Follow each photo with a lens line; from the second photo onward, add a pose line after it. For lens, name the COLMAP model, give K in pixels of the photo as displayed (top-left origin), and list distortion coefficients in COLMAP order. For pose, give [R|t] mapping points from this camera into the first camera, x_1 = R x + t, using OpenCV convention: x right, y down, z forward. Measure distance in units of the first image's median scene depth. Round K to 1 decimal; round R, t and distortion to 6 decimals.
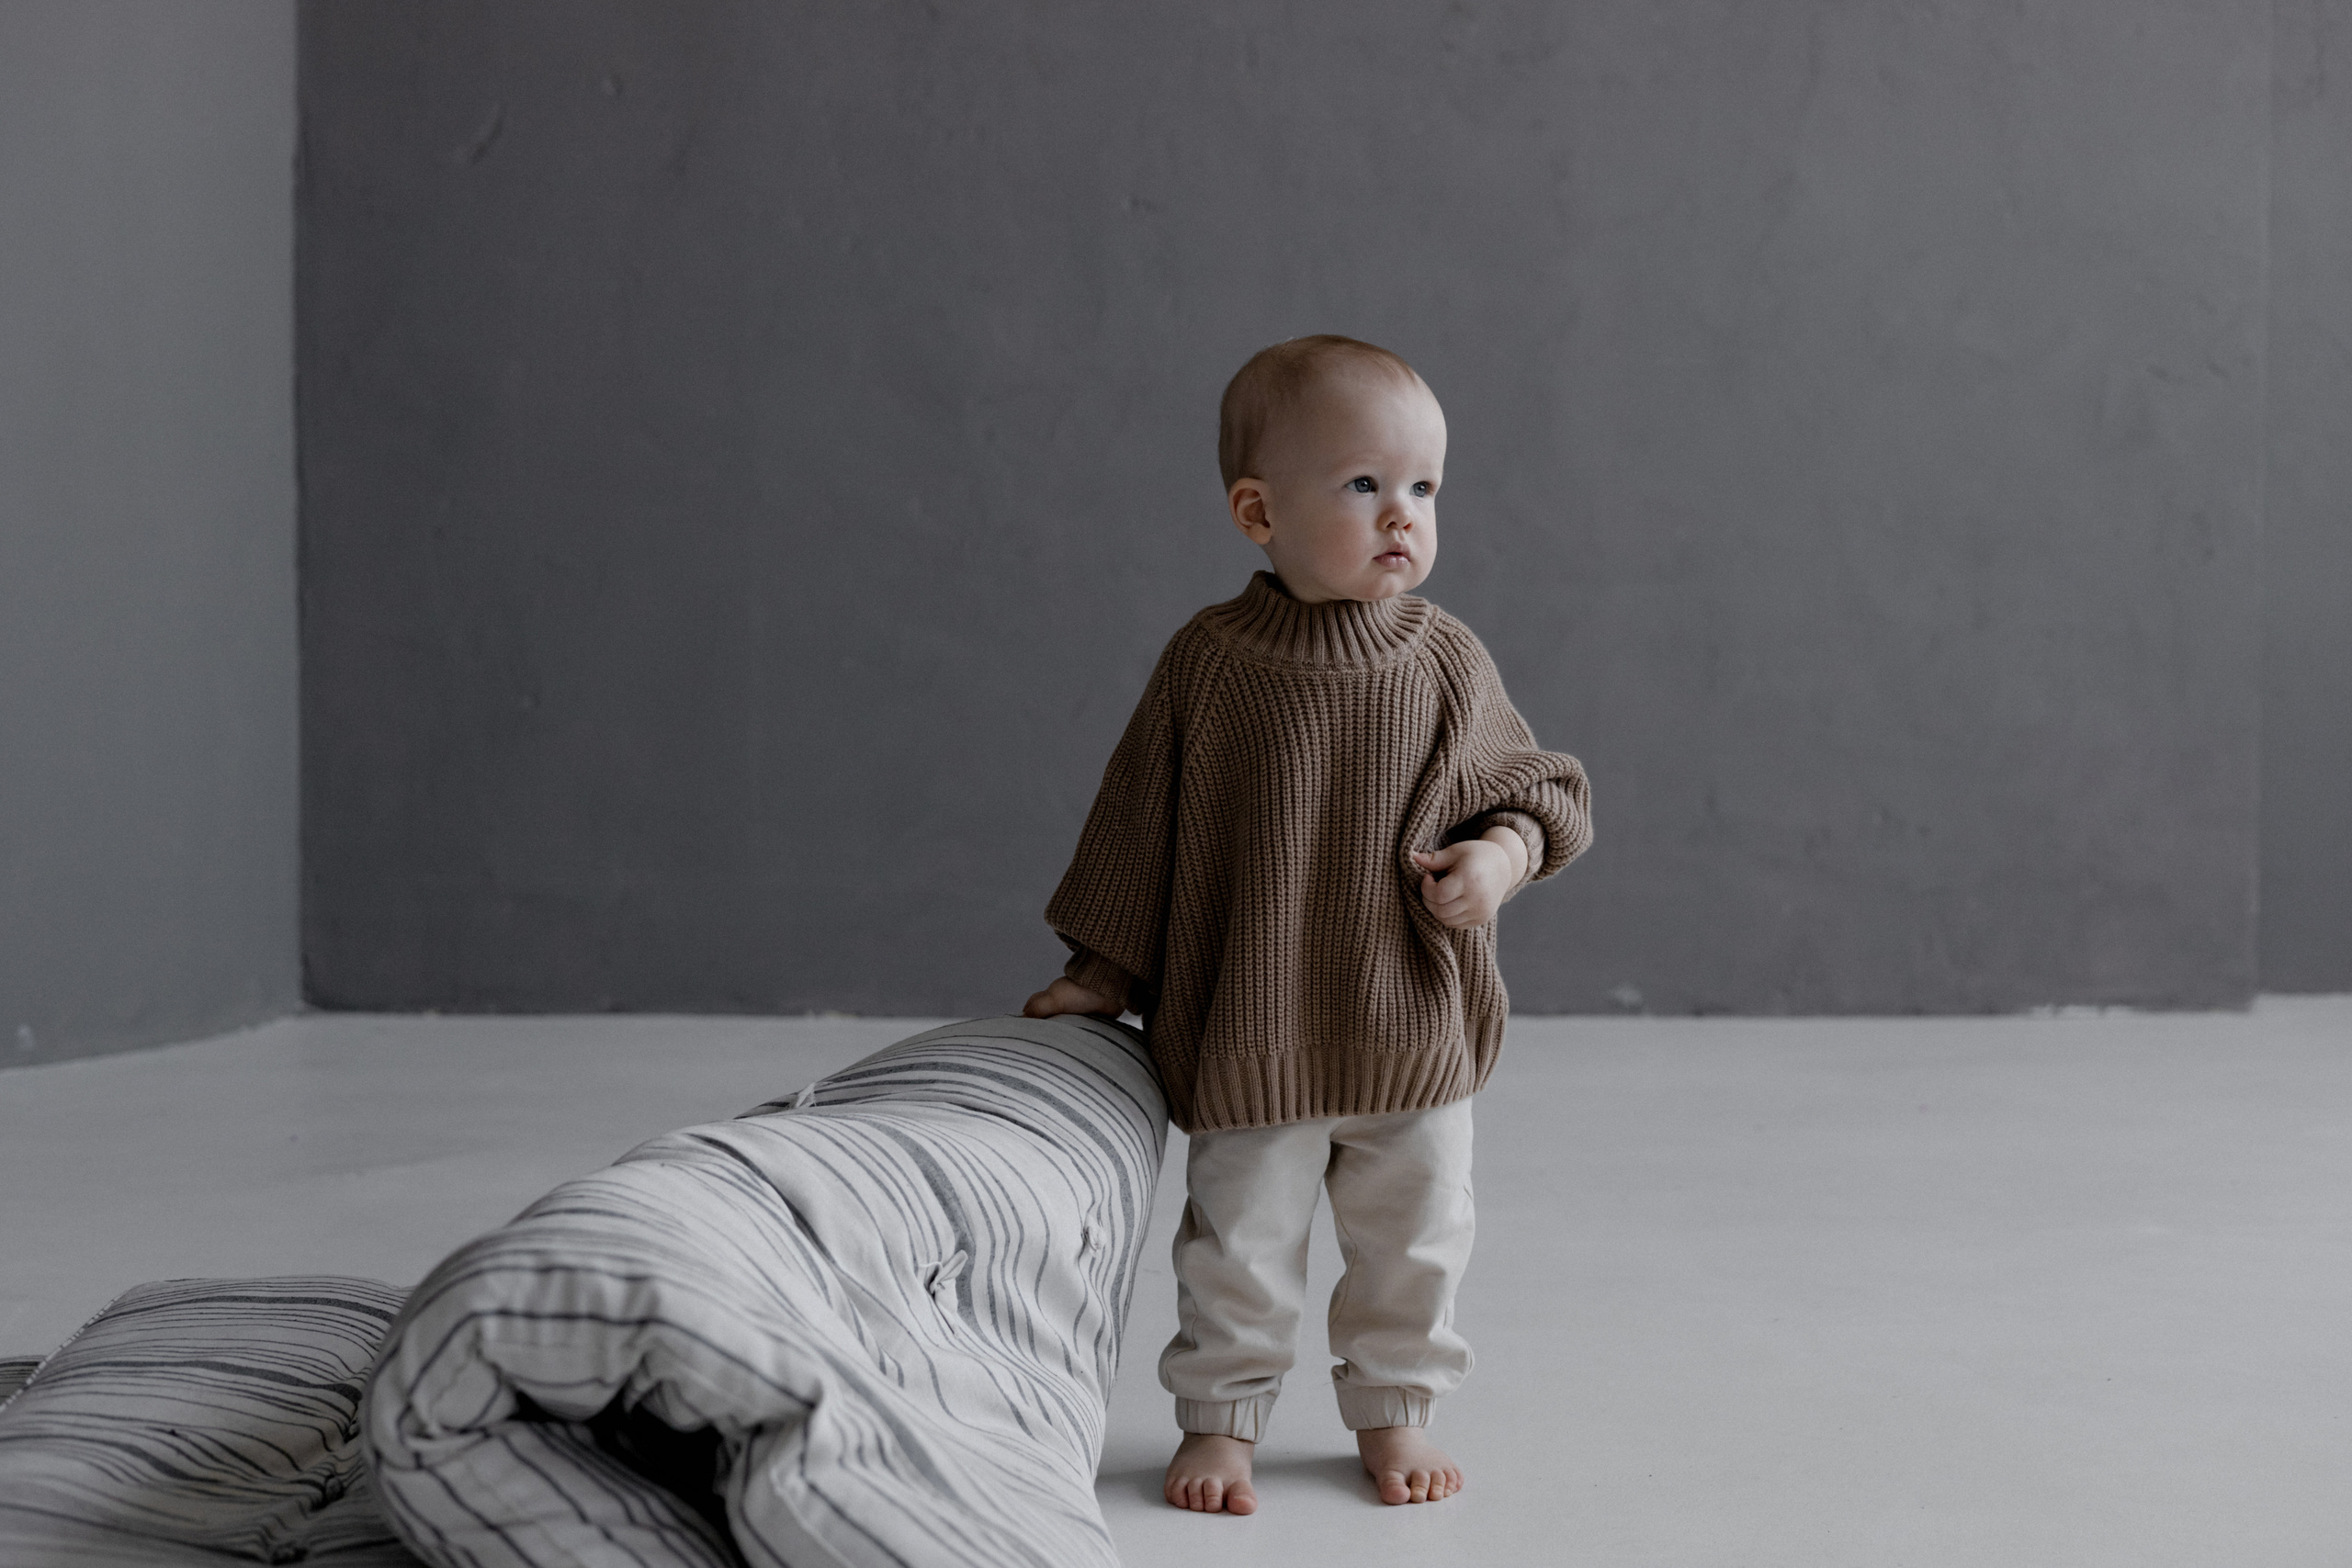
lens RADIAL K [[3636.7, 0, 1186.9], [0, 3636.7, 782.3], [0, 0, 1]] dist [0.023302, 0.000000]
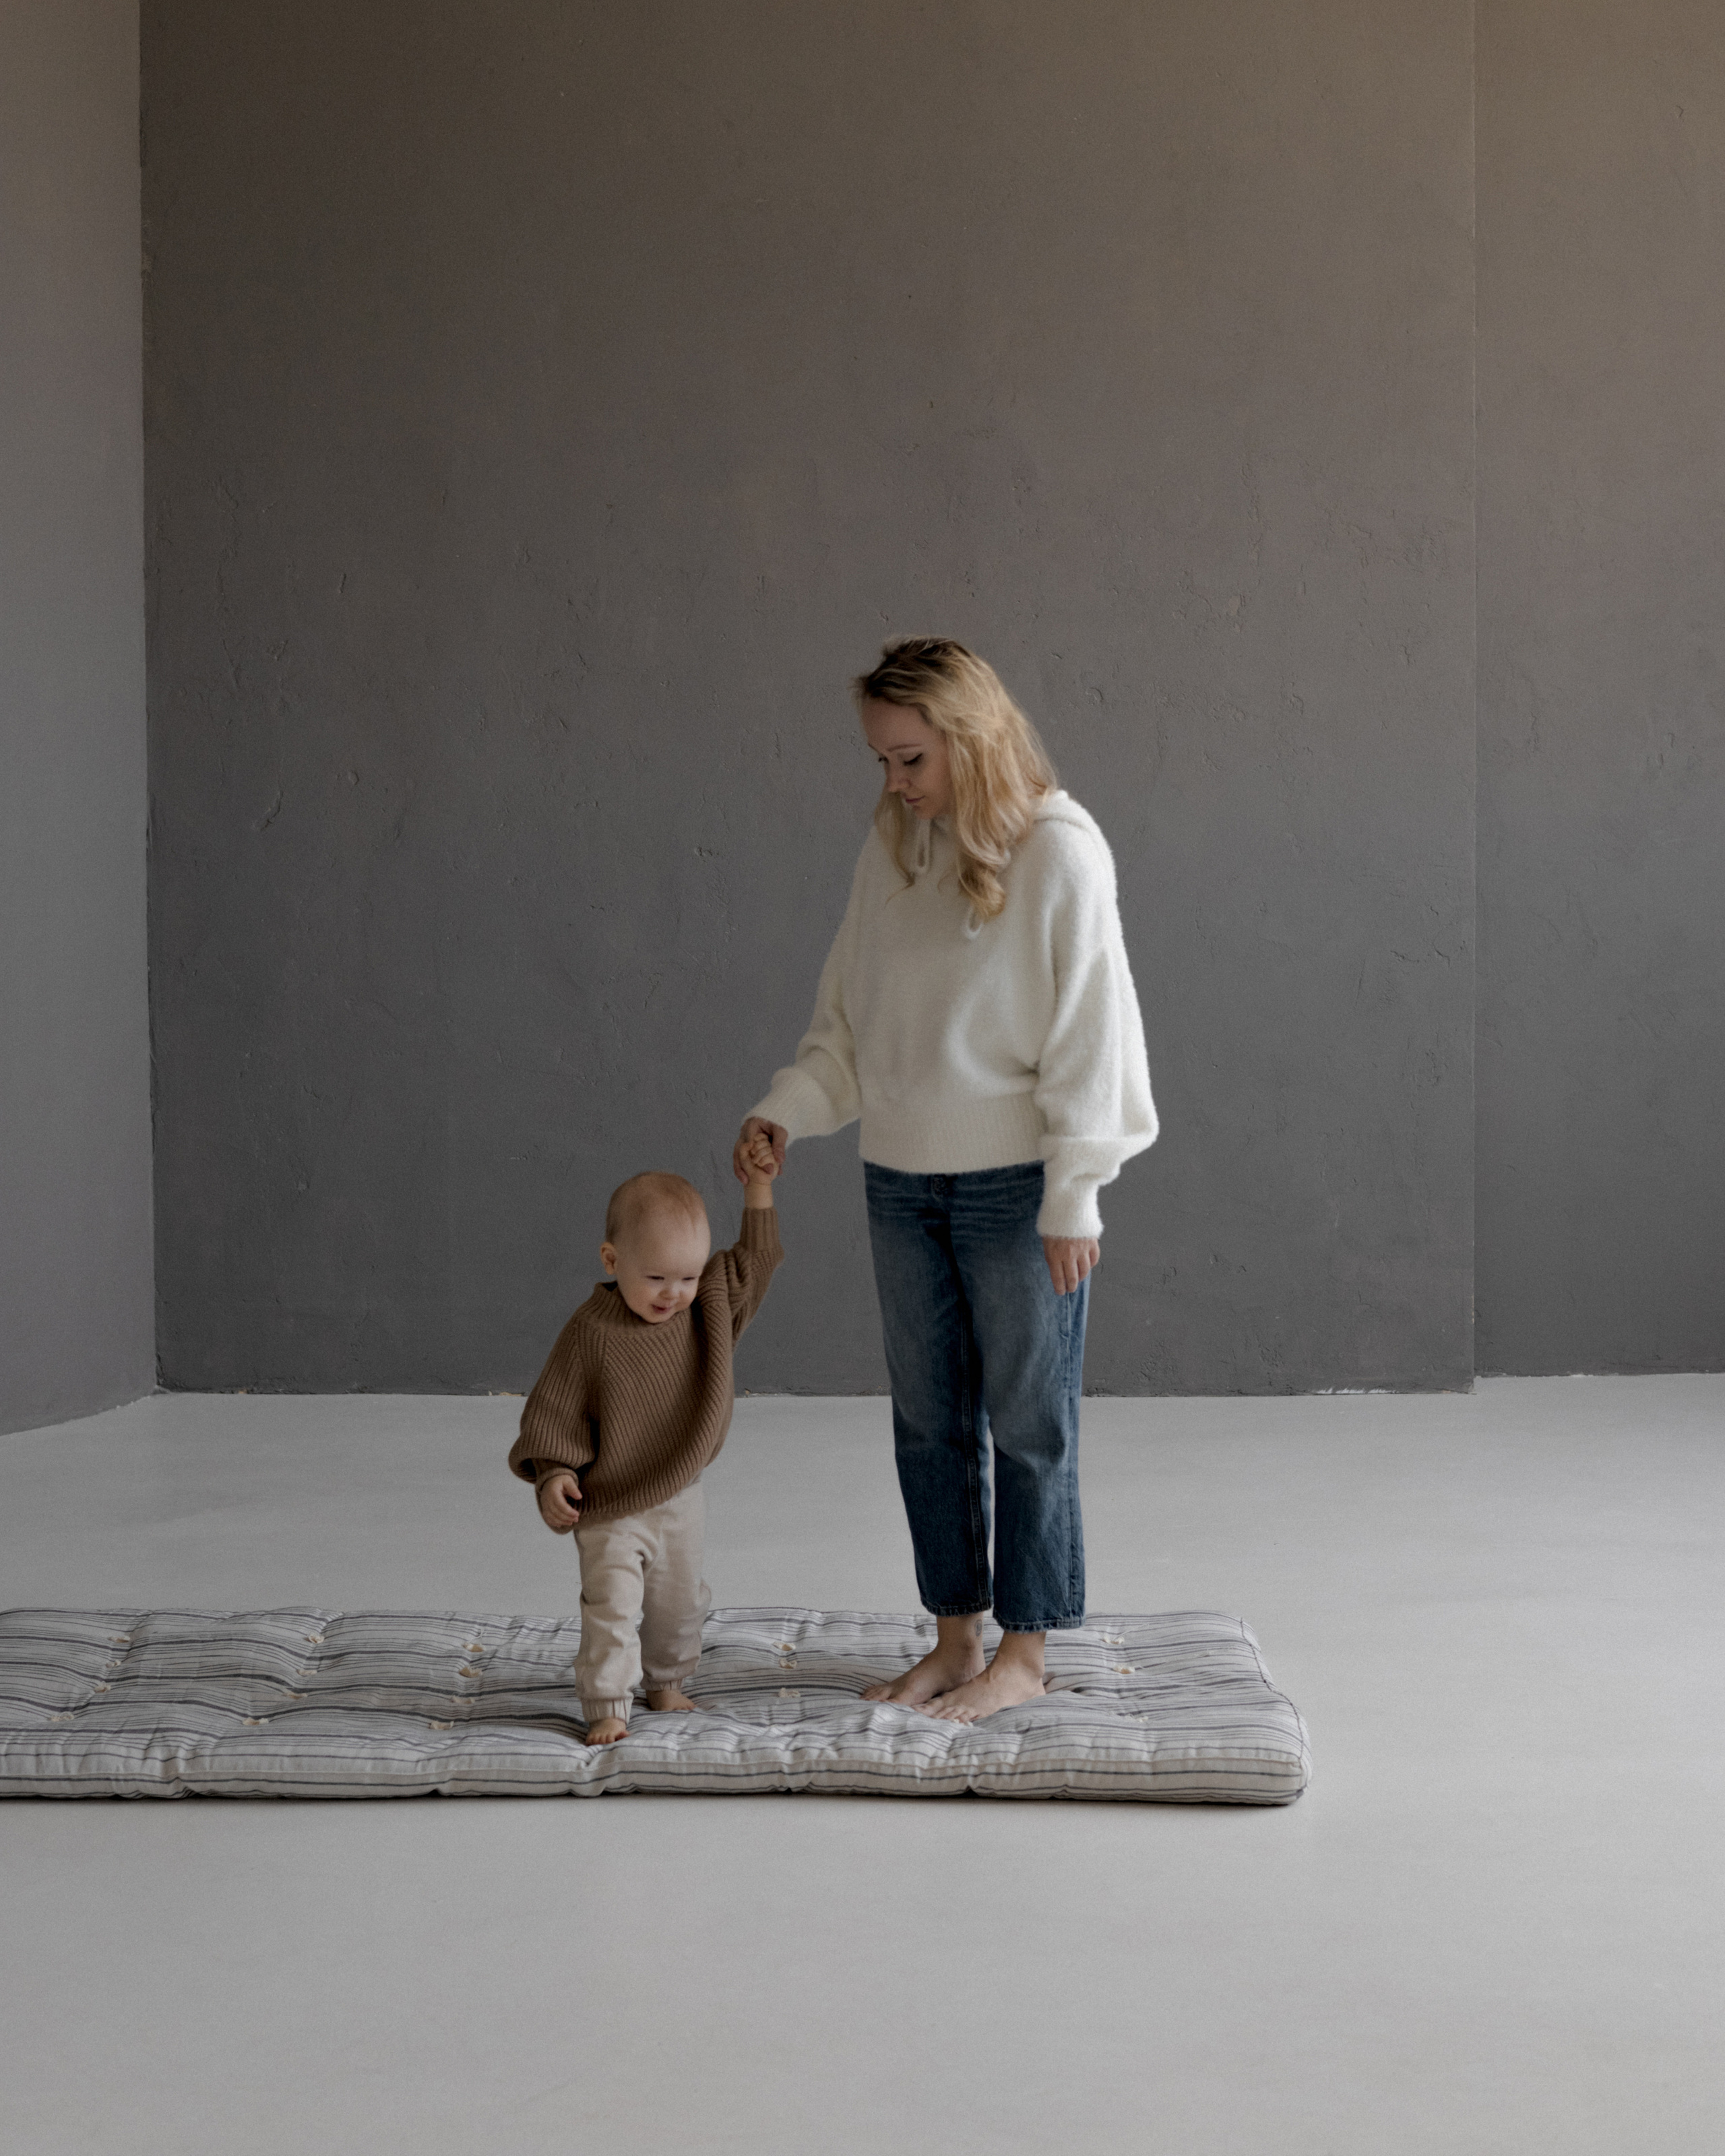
lens RADIAL K [[3897.0, 0, 860.8], [0, 3897.0, 1075.5], [0, 0, 1]] dist [0.025241, 0.000000]
pose [[0.996304, -0.004396, -0.085788, 0.186831], [0.006300, 0.999740, 0.021934, -0.101451], [0.085669, -0.022394, 0.996072, -0.583581]]
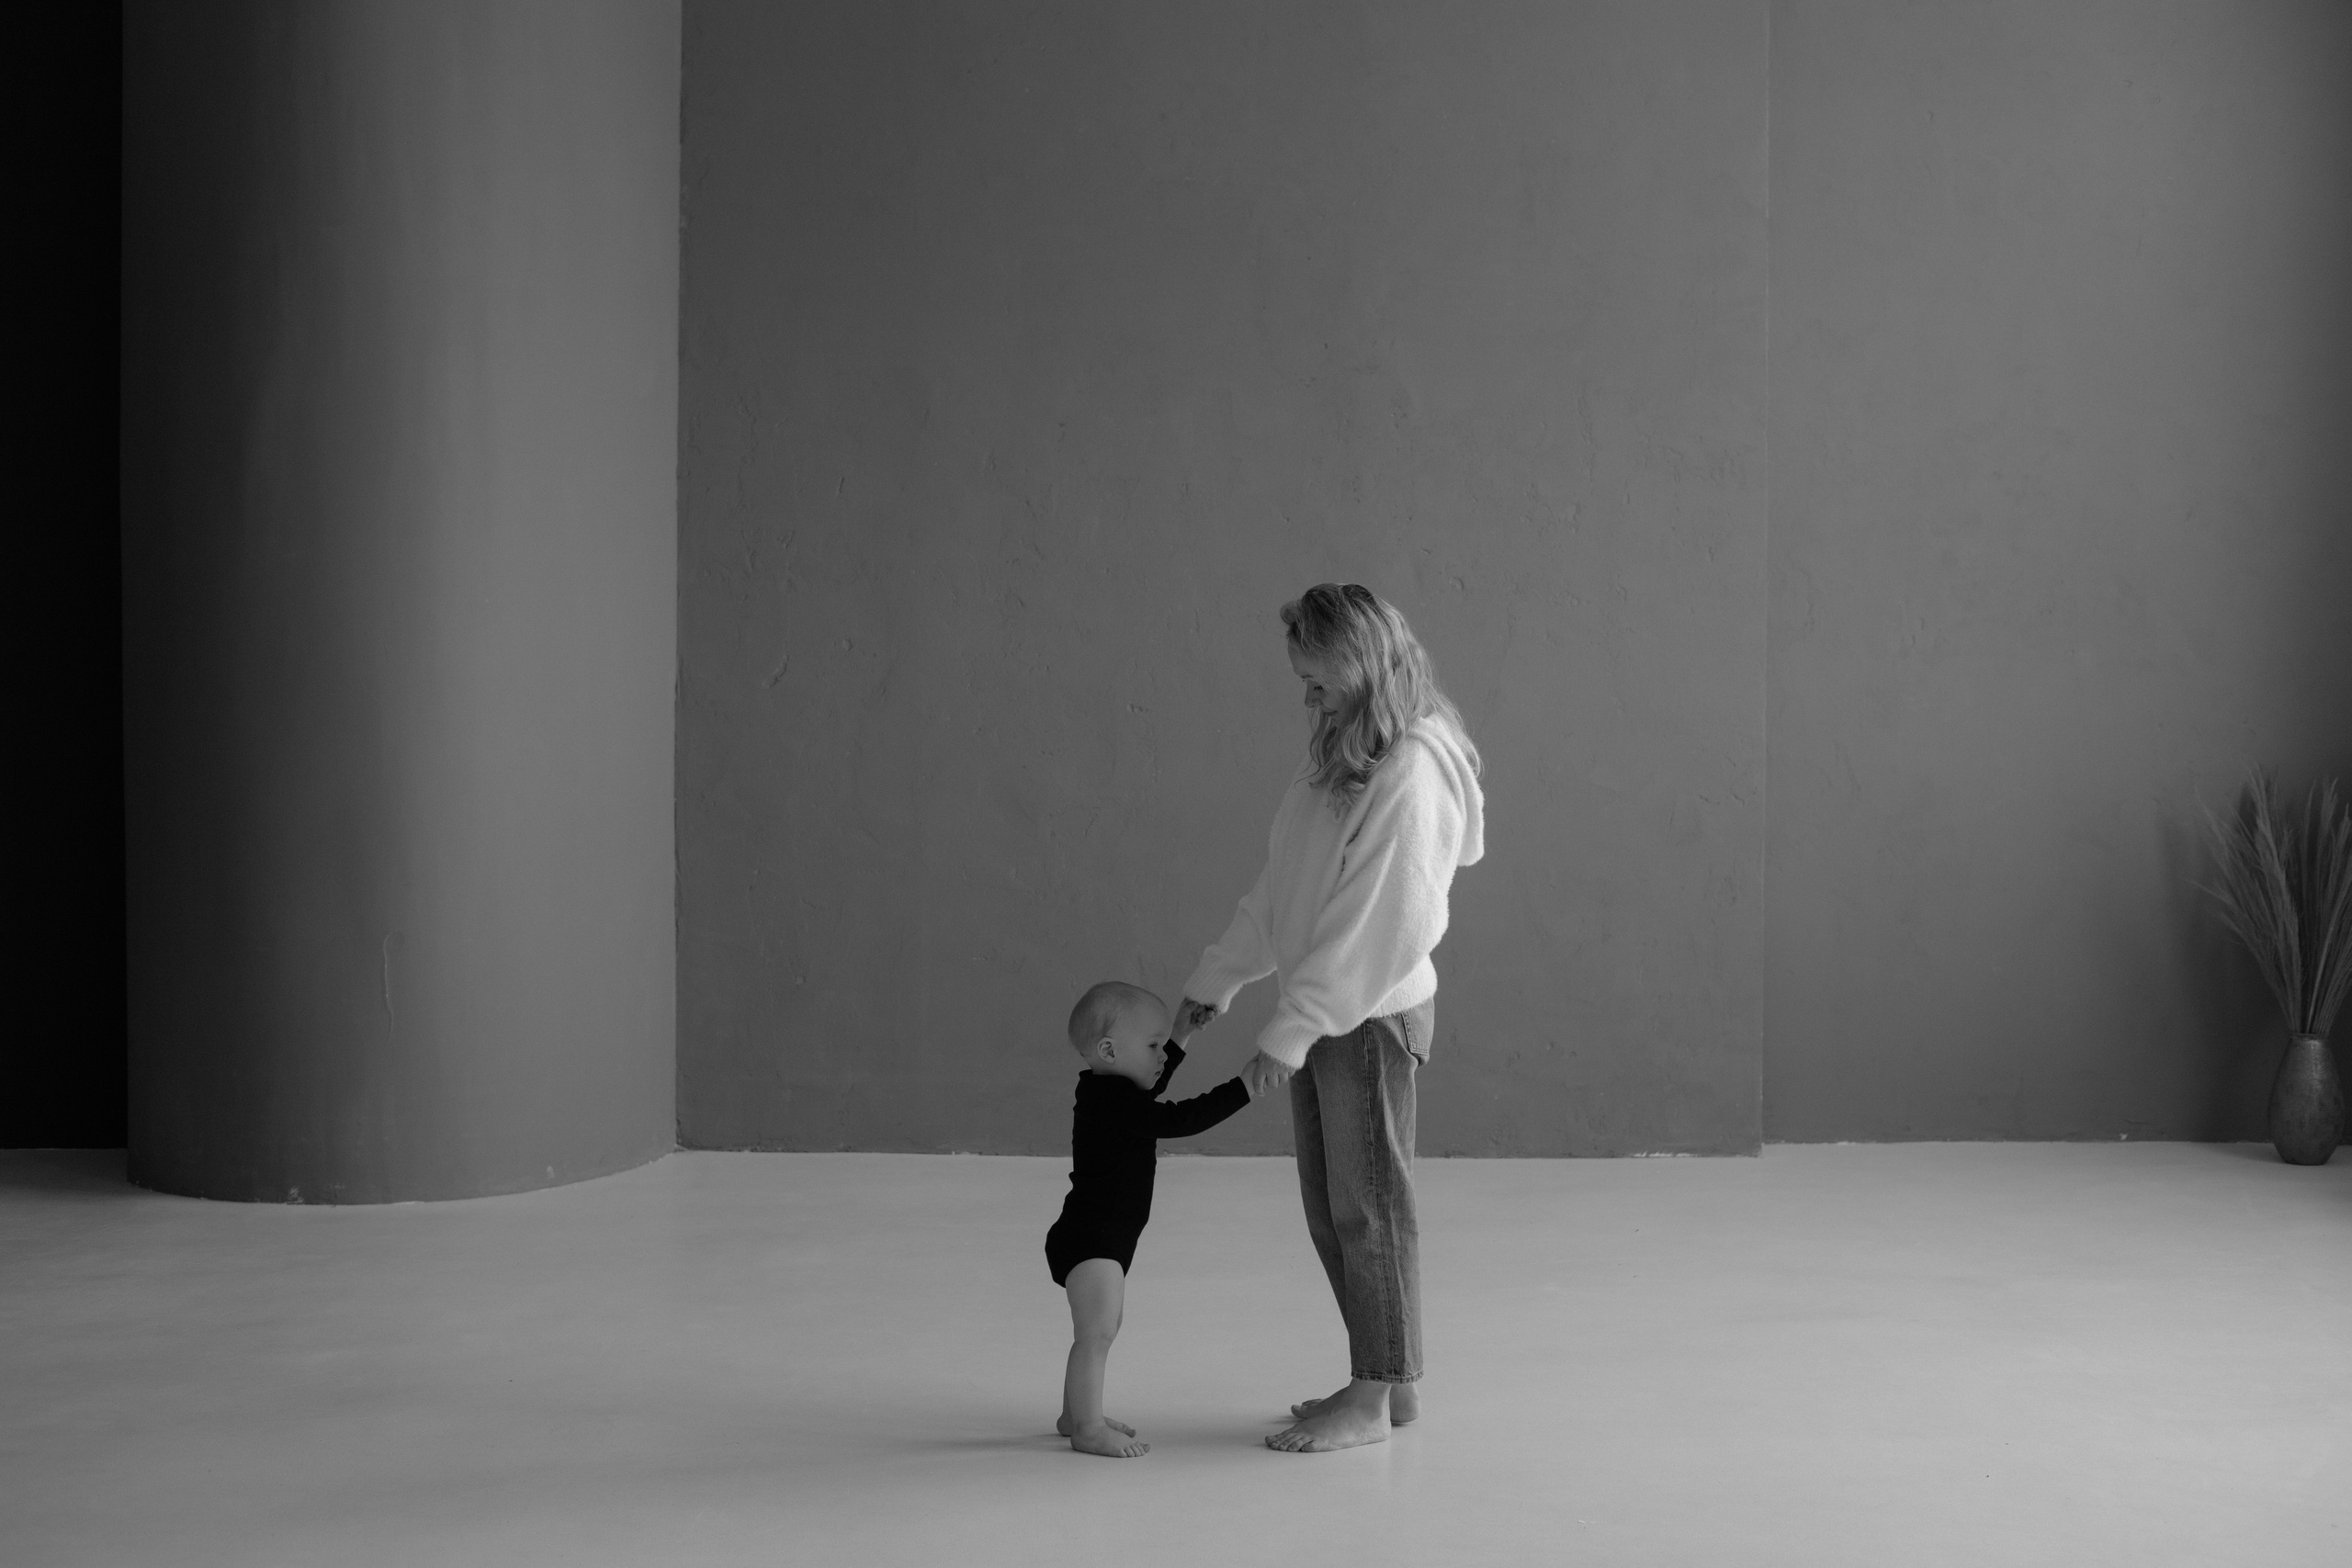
lens RADIAL K [[3636.7, 0, 1170.3], [0, 3636.7, 765.6], [0, 0, 1]] dist [0.023302, 0.000000]
pose [[0.998639, 0.002464, -0.052095, 0.098594], [-0.002540, 0.999996, -0.001407, -0.127205], [0.052092, 0.001538, 0.998641, -0.808289]]
